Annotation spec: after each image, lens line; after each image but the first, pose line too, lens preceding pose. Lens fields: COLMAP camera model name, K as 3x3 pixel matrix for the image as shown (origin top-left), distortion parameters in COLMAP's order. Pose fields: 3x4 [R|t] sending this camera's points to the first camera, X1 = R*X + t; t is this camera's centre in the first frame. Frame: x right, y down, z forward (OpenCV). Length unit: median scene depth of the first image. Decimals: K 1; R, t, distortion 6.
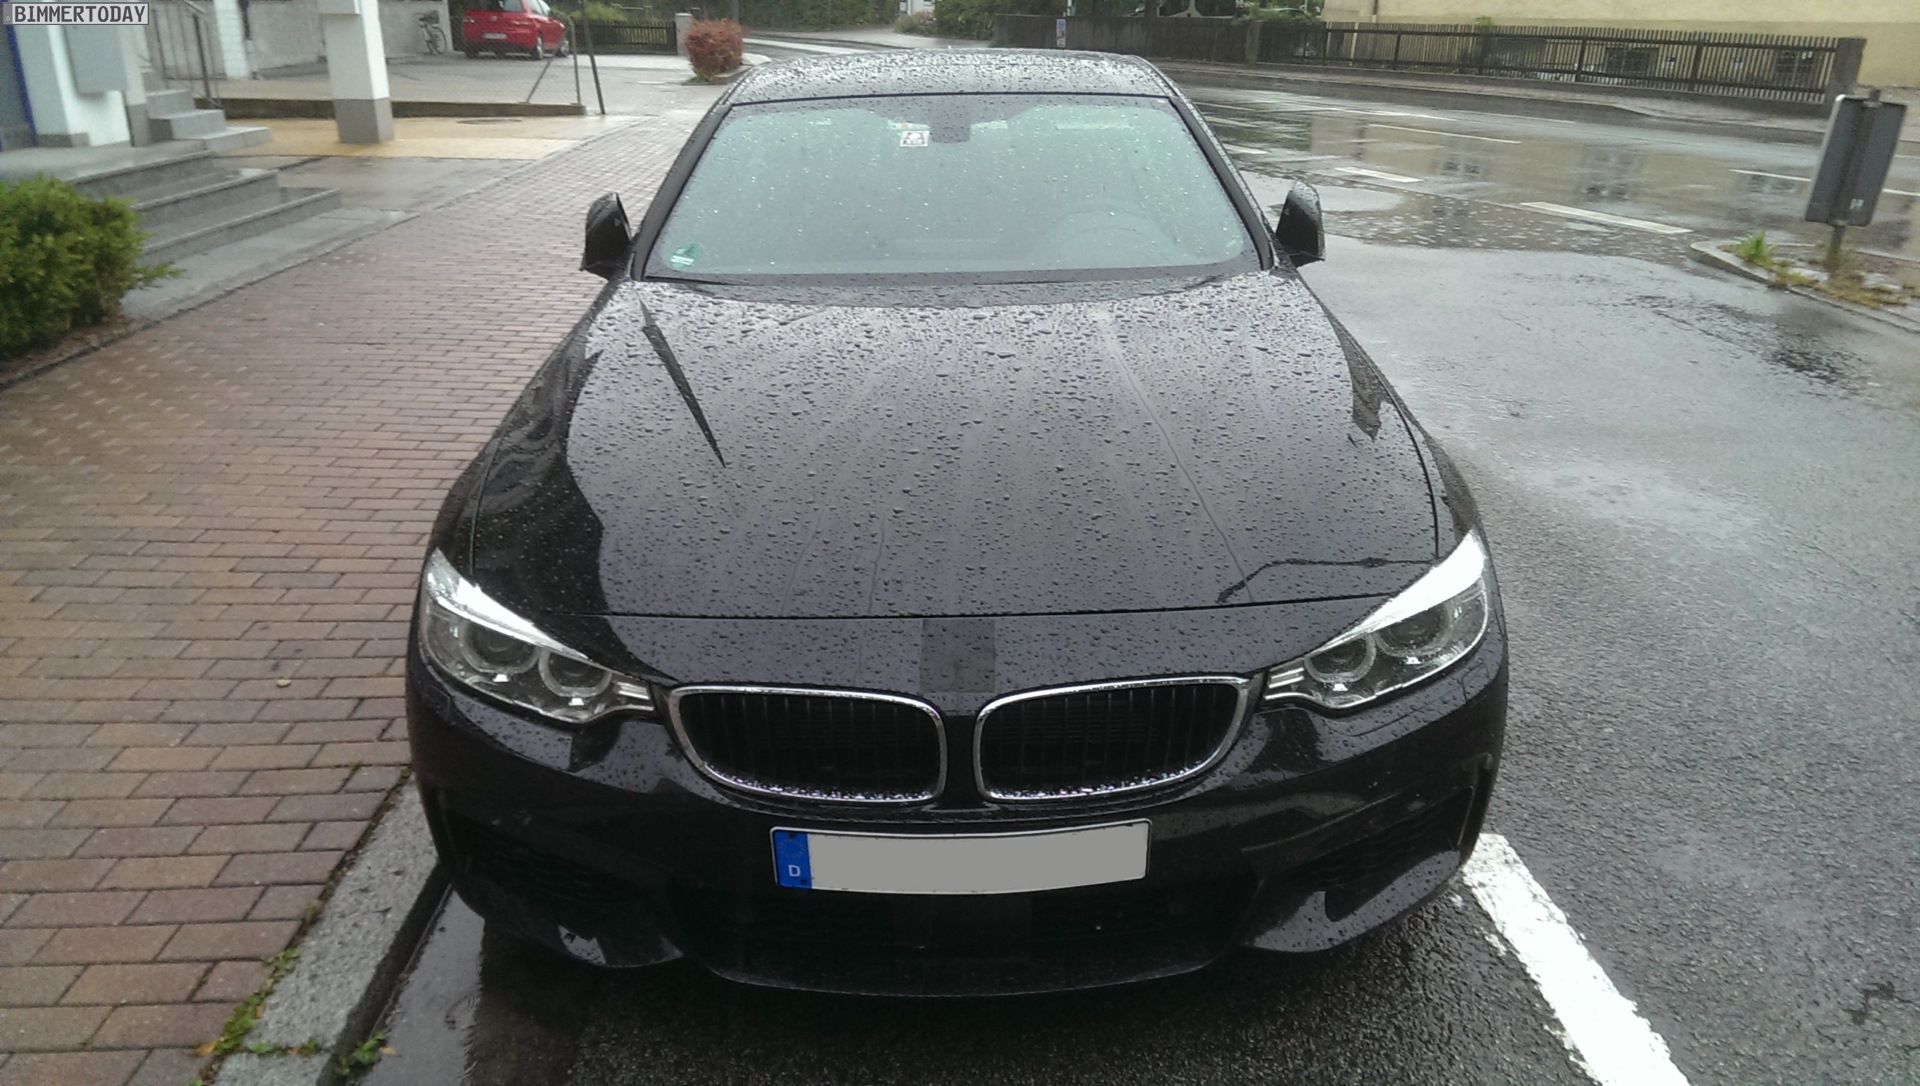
lens RADIAL K [[1368.4, 0, 952.3], [0, 1368.4, 521.7], [0, 0, 1]] dist [0.035996, -0.047109]
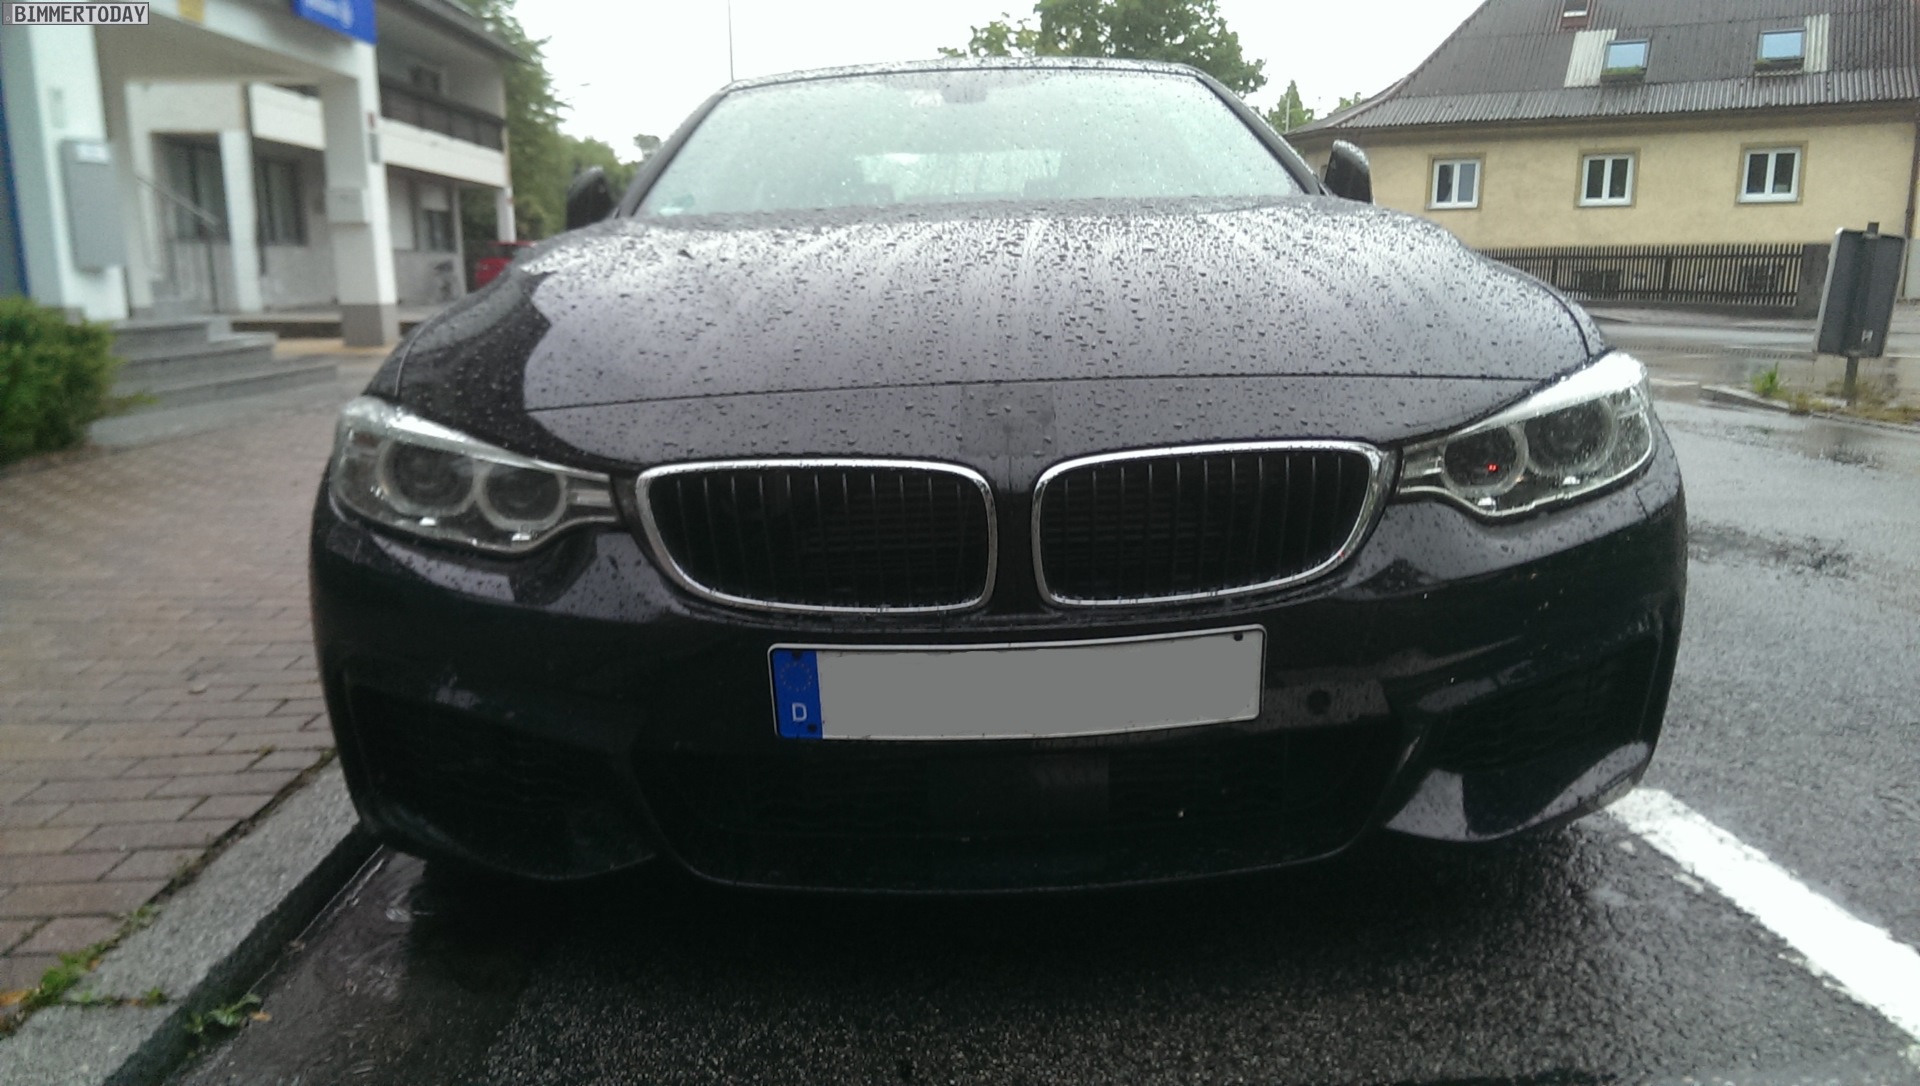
lens RADIAL K [[1365.1, 0, 960.0], [0, 1365.1, 543.0], [0, 0, 1]] dist [0.040012, -0.055052]
pose [[0.999781, -0.019901, 0.006399, -0.025290], [0.020649, 0.987855, -0.153999, 0.244373], [-0.003256, 0.154098, 0.988050, 0.207716]]
